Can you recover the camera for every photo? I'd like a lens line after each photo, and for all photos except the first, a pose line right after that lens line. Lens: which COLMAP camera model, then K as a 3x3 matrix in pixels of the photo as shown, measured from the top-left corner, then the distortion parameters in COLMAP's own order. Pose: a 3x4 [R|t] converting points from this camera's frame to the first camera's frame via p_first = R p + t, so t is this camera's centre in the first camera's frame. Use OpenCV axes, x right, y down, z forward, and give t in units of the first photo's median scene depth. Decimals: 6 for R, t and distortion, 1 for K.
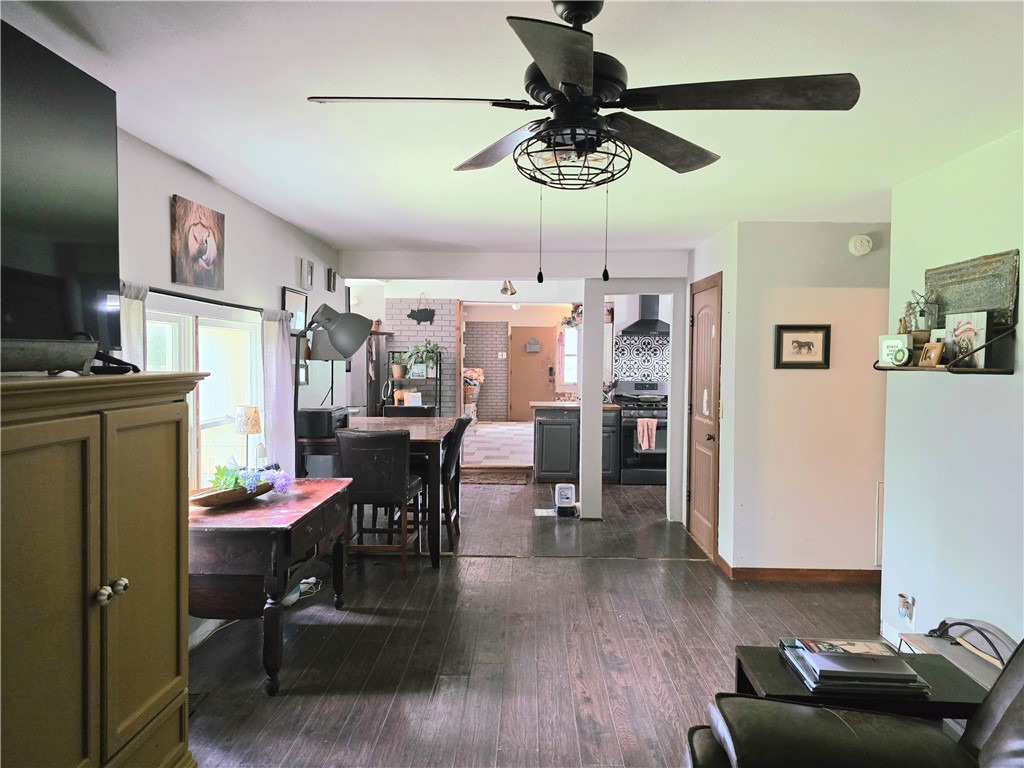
lens RADIAL K [[683.6, 0, 513.0], [0, 683.6, 384.1], [0, 0, 1]] dist [0.031282, -0.003009]
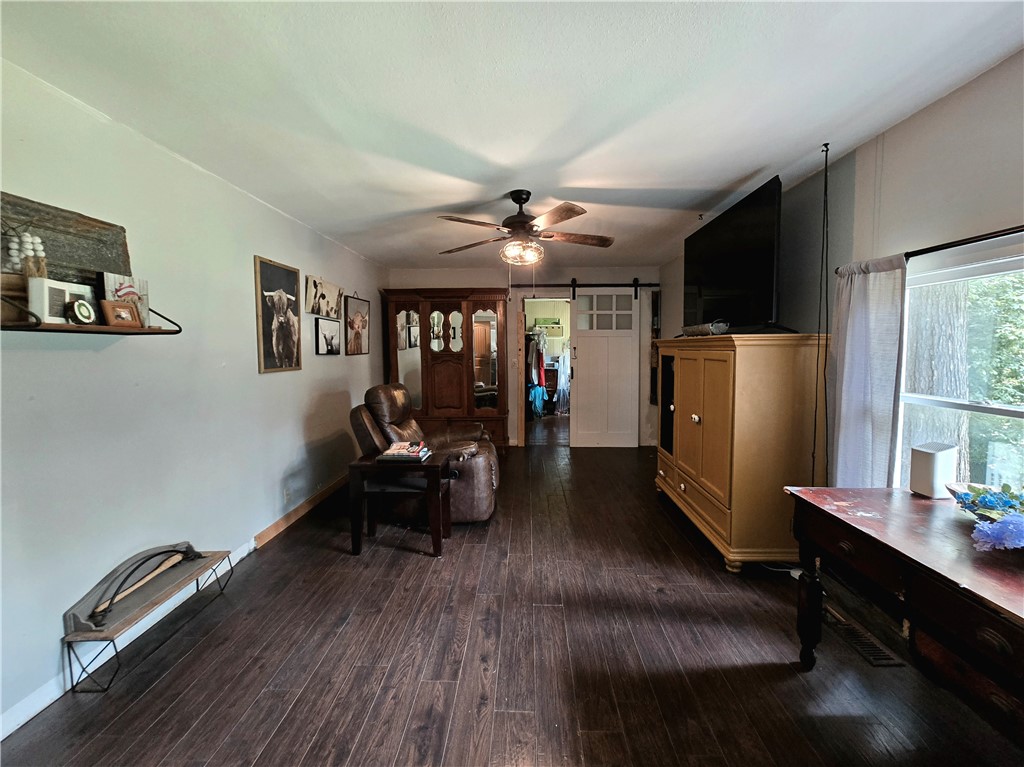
lens RADIAL K [[437.0, 0, 520.3], [0, 437.0, 380.0], [0, 0, 1]] dist [0.001101, -0.000604]
pose [[-0.999985, -0.002585, -0.004840, 0.020237], [-0.003110, 0.993722, 0.111836, -0.007223], [0.004521, 0.111850, -0.993715, 0.543685]]
